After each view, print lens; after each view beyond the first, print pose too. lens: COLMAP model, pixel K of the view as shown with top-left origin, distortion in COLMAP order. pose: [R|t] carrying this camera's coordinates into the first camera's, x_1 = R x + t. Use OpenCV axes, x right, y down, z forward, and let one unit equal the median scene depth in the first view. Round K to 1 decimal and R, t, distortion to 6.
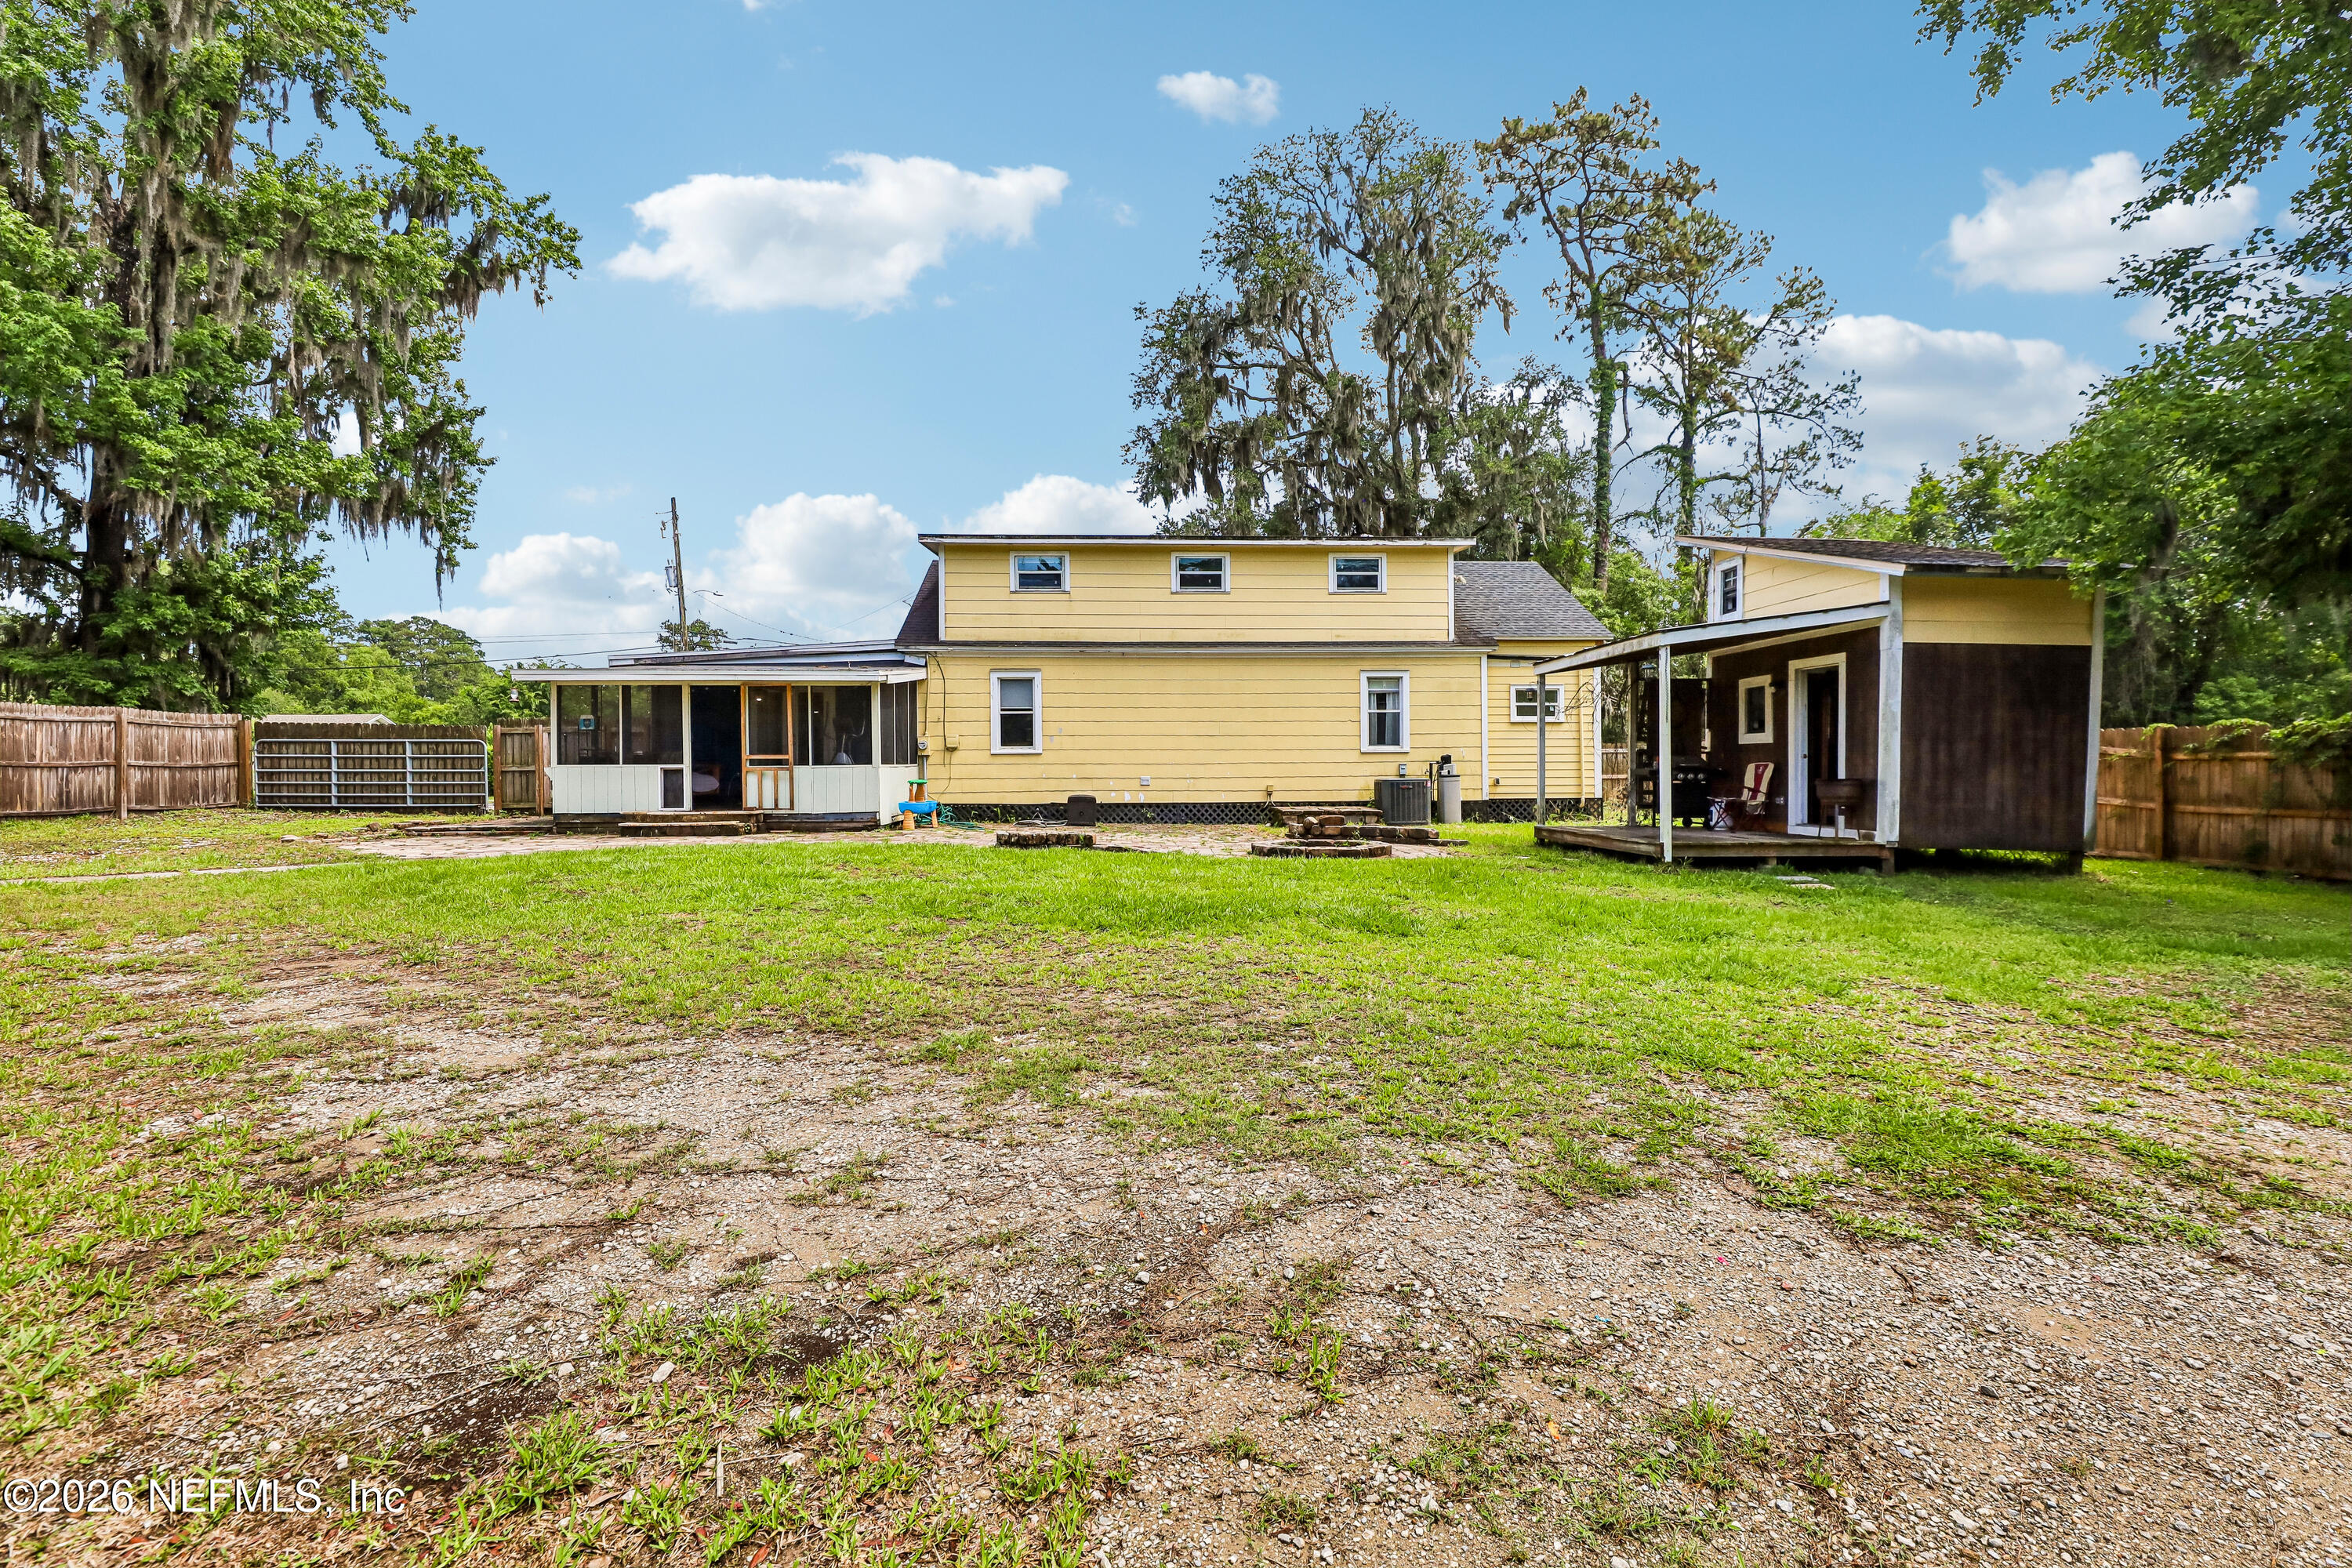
lens RADIAL K [[1042.3, 0, 1171.8], [0, 1042.3, 775.6], [0, 0, 1]] dist [-0.001548, -0.000008]
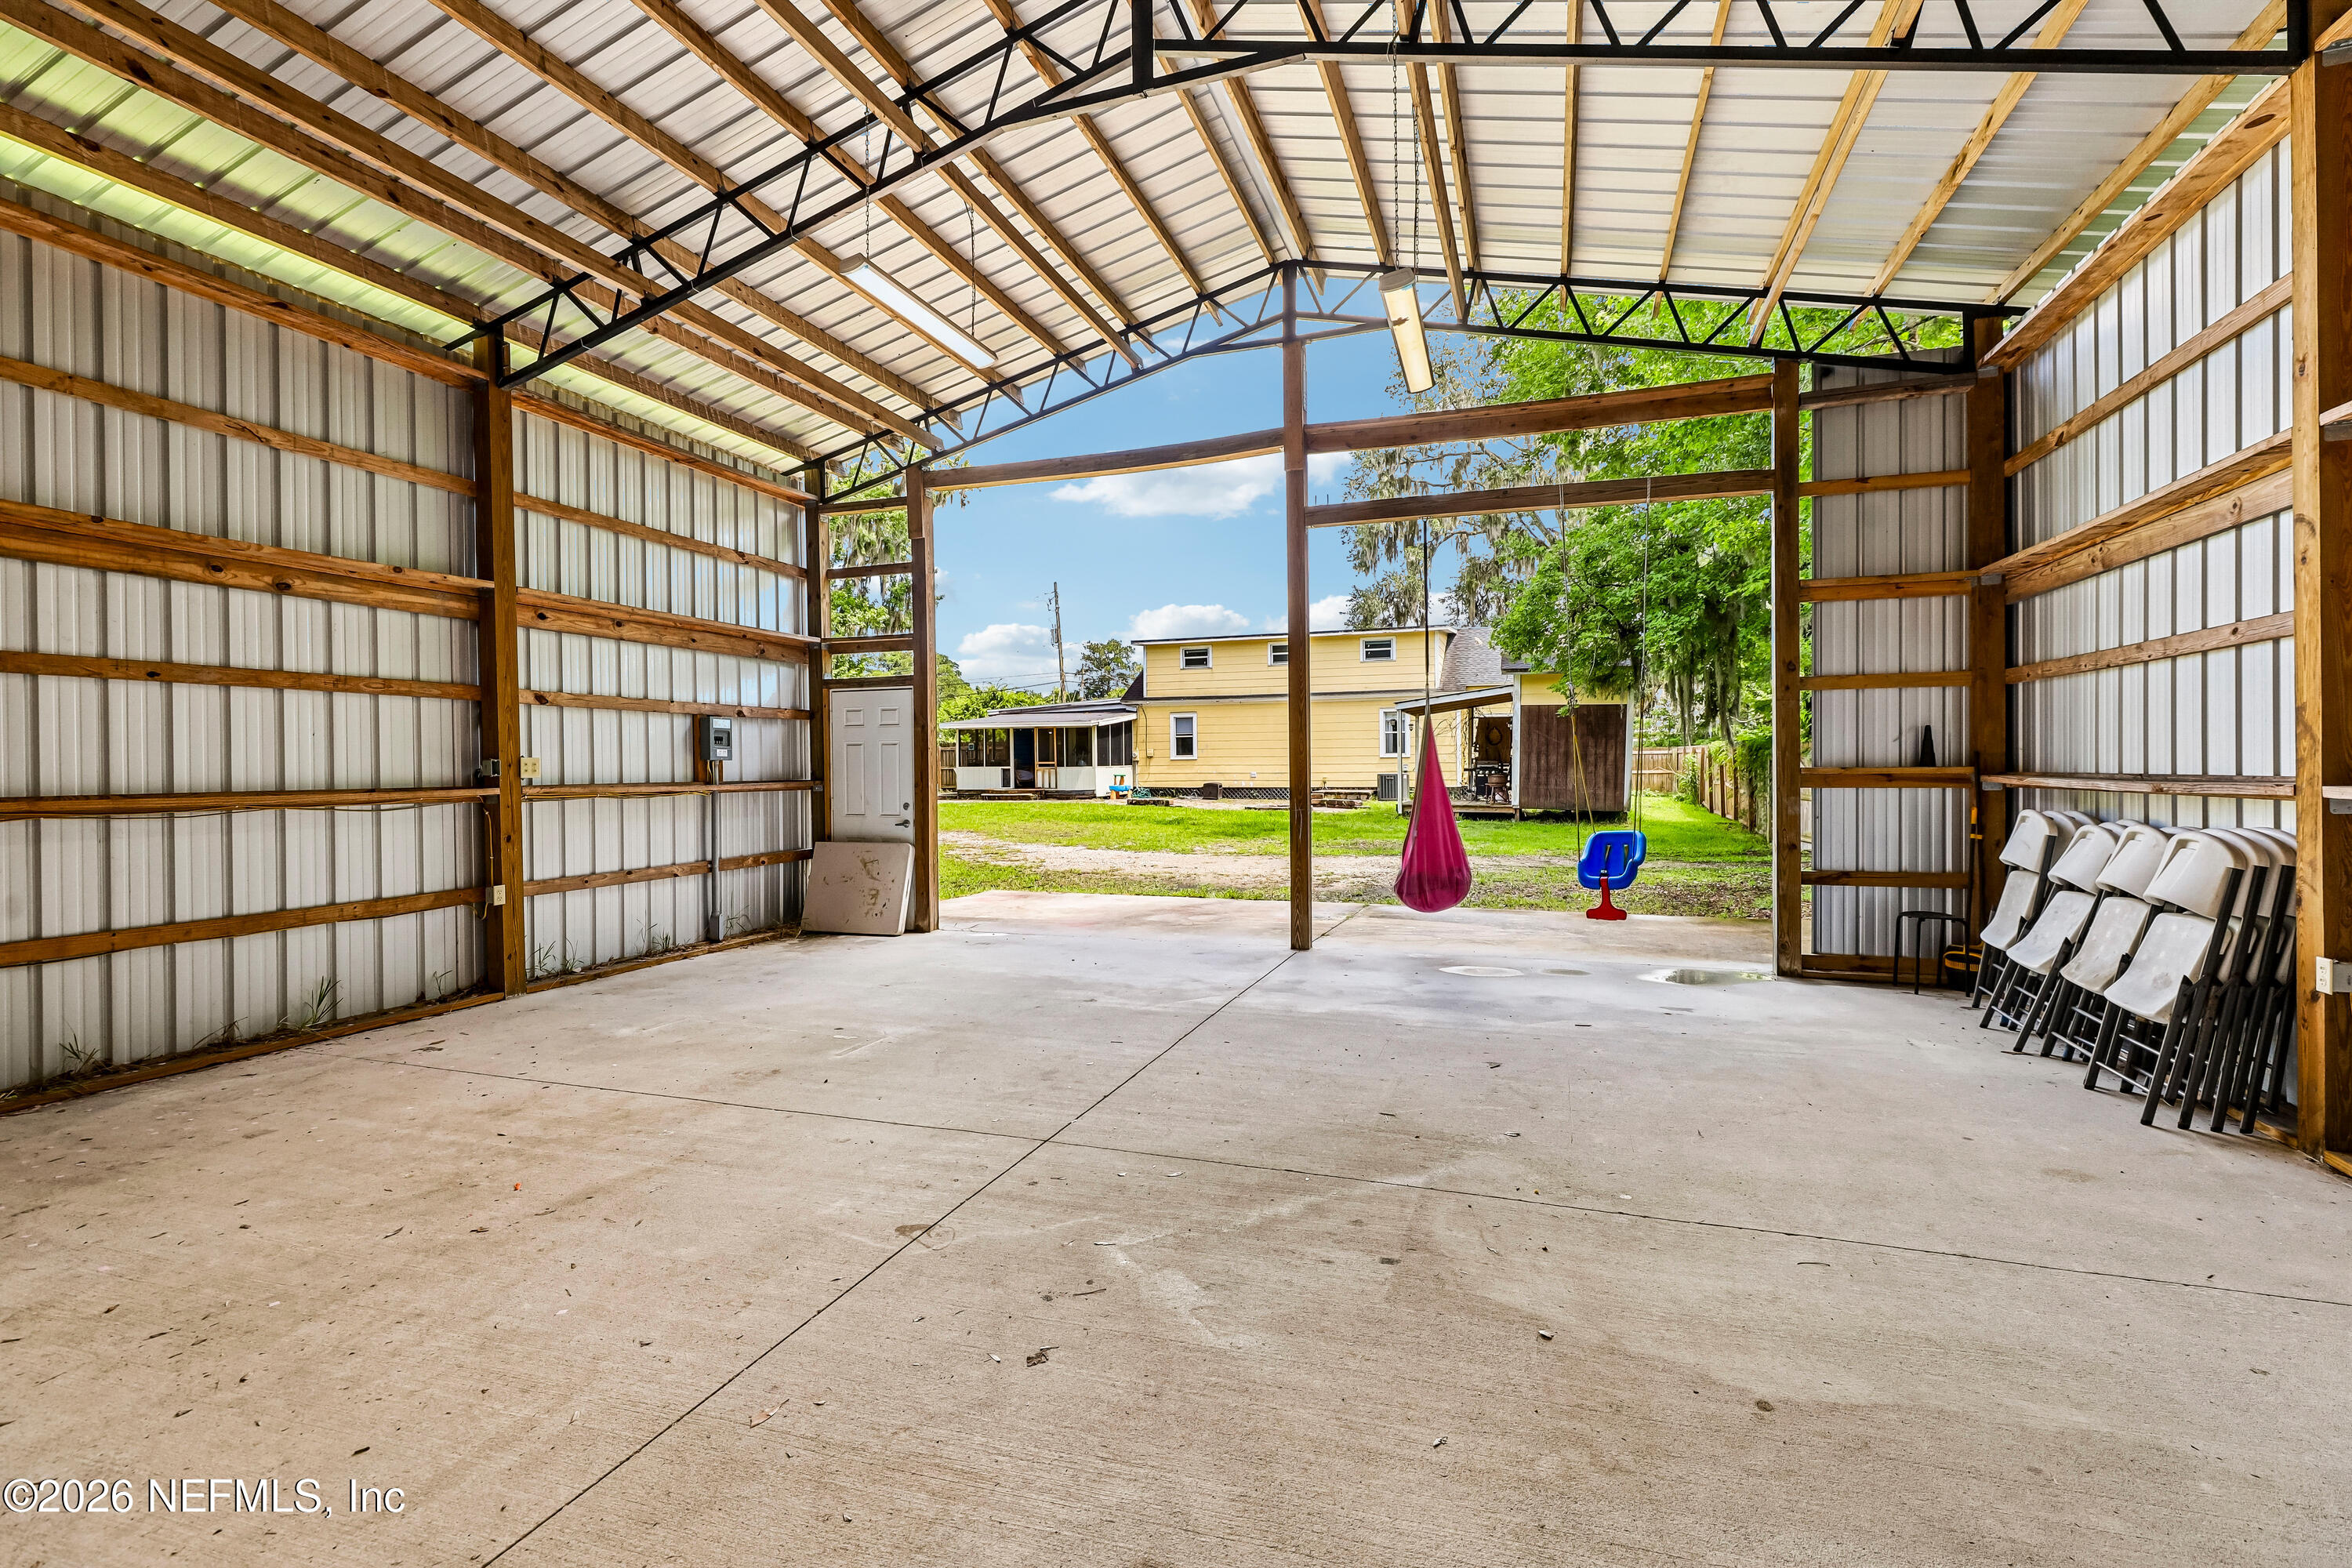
lens RADIAL K [[1042.3, 0, 1170.0], [0, 1042.3, 776.2], [0, 0, 1]] dist [-0.001548, -0.000008]
pose [[0.924224, 0.001174, -0.381850, 0.620070], [0.001128, 0.999983, 0.005805, -0.003257], [0.381850, -0.005796, 0.924206, -0.801729]]
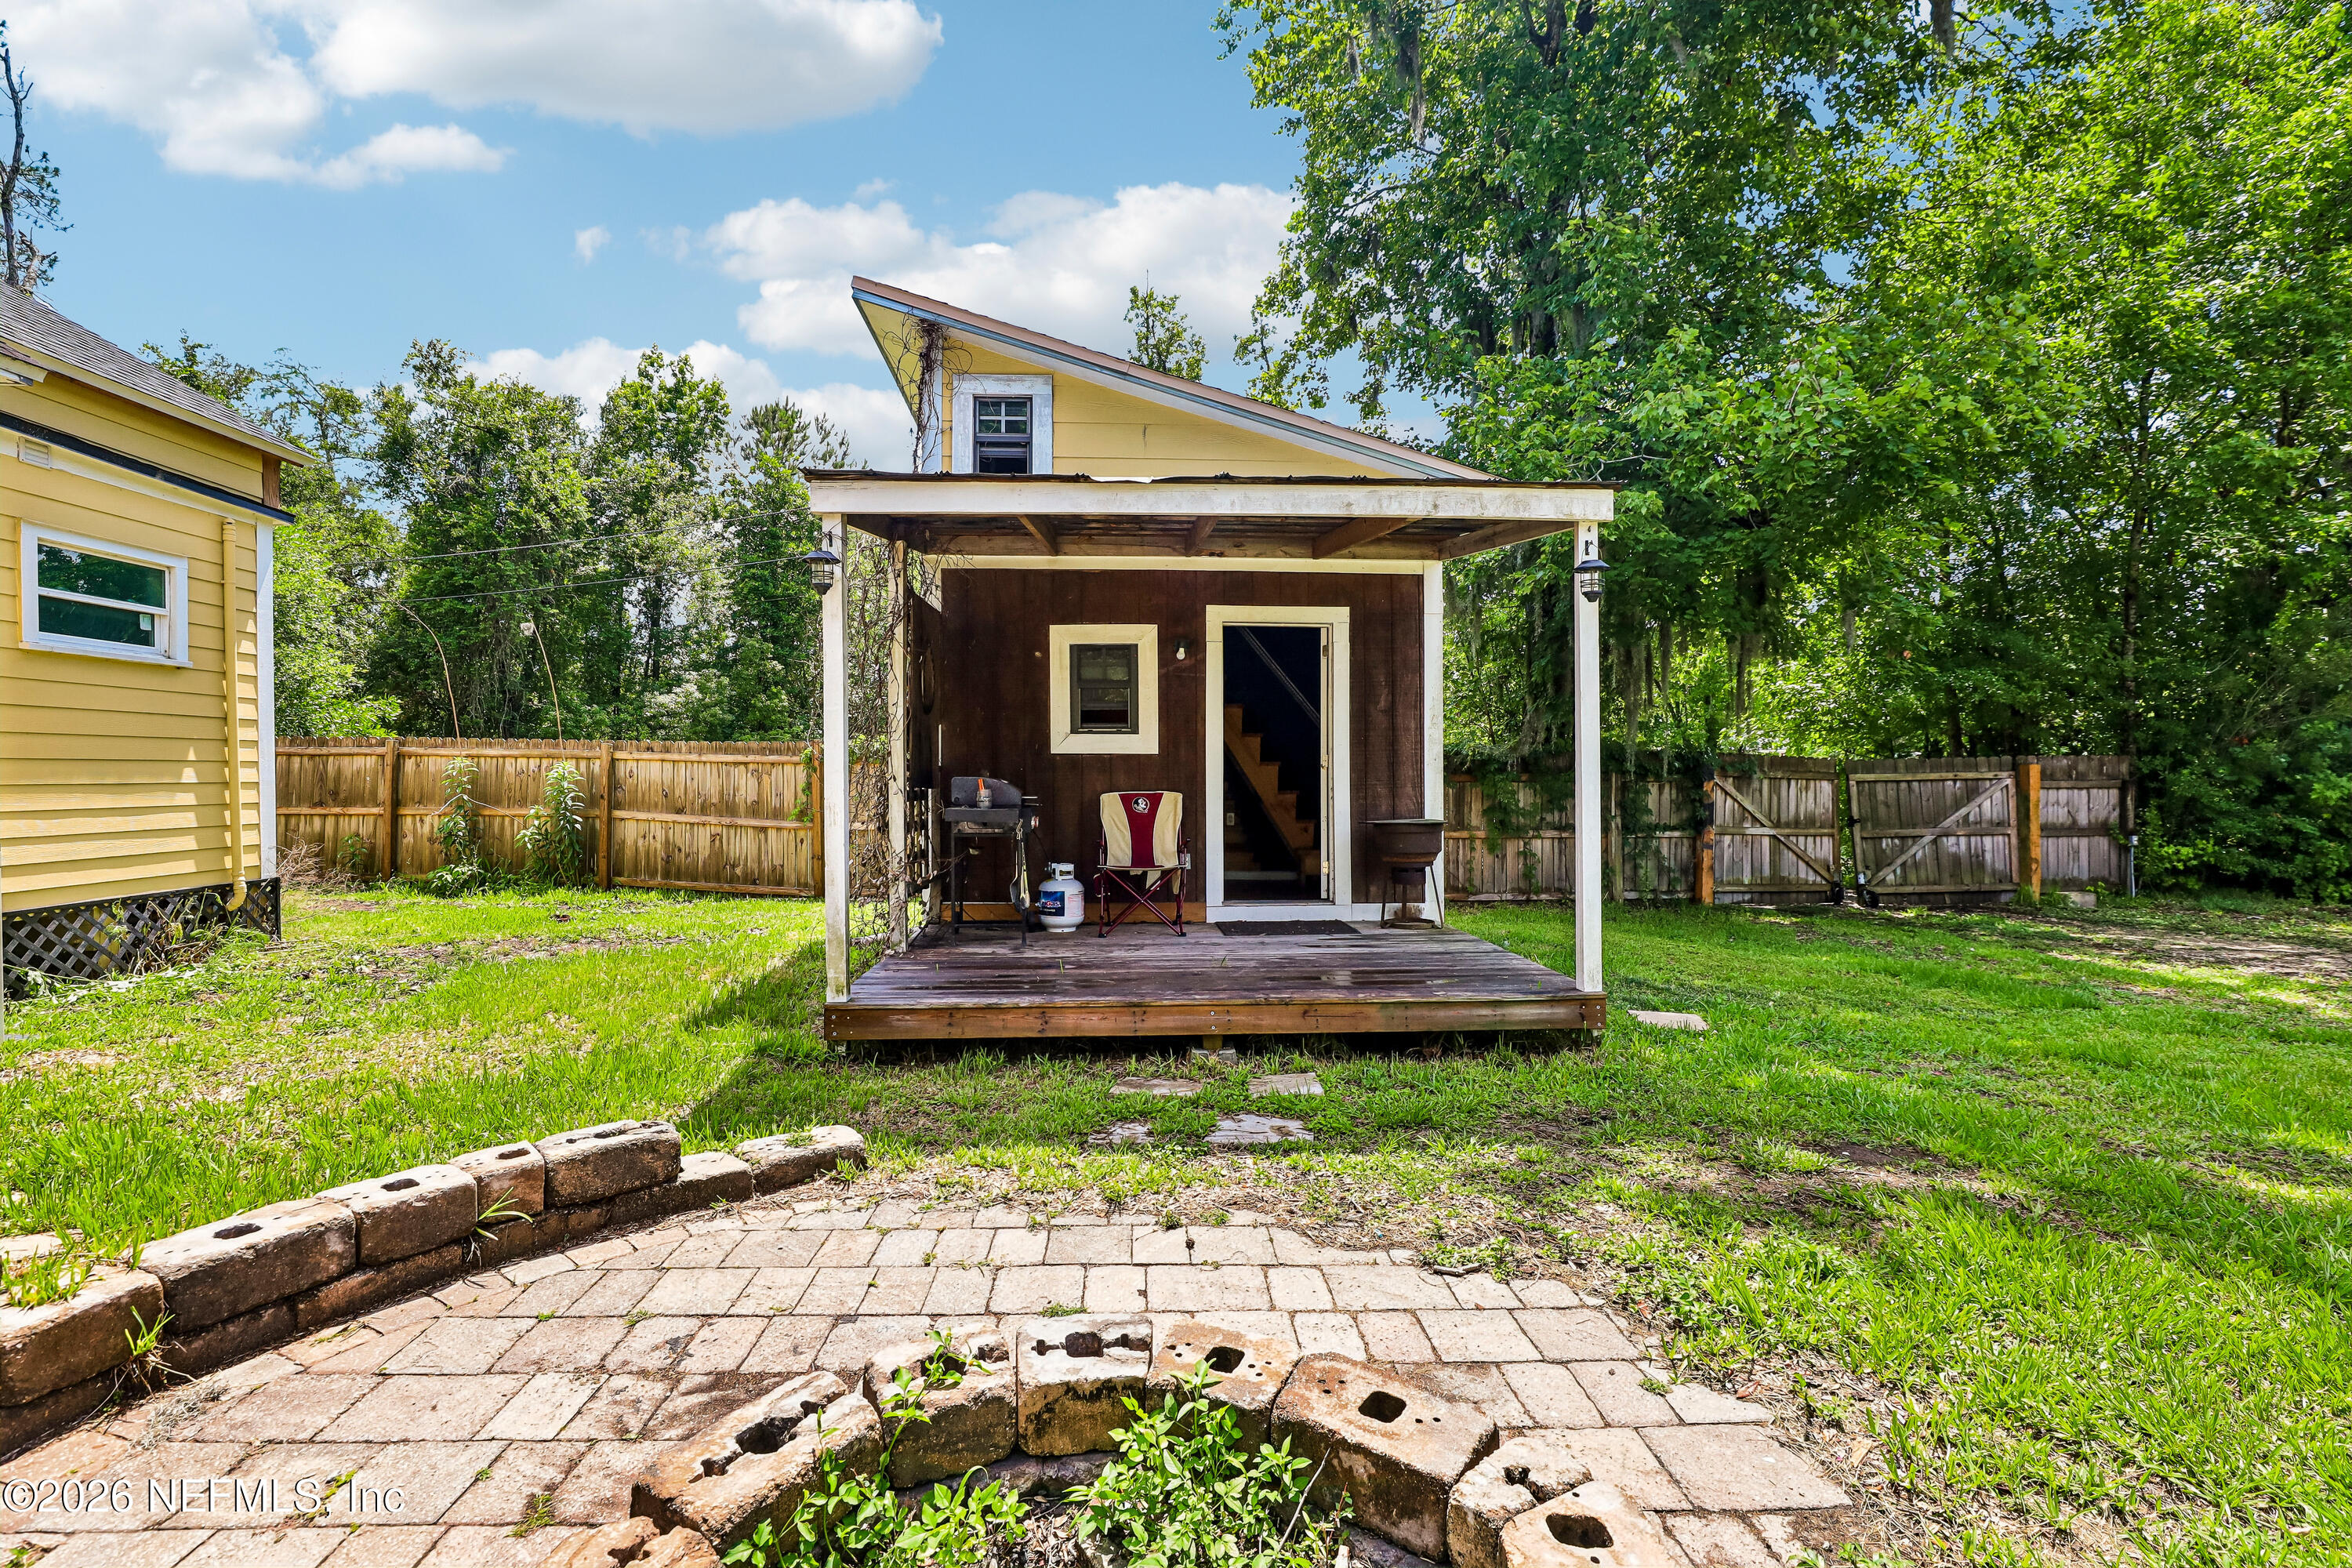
lens RADIAL K [[1042.3, 0, 1175.3], [0, 1042.3, 782.3], [0, 0, 1]] dist [-0.001548, -0.000008]
pose [[-0.002970, -0.004335, 0.999986, 0.038272], [0.007203, 0.999965, 0.004356, -0.016419], [-0.999970, 0.007216, -0.002939, 0.852220]]
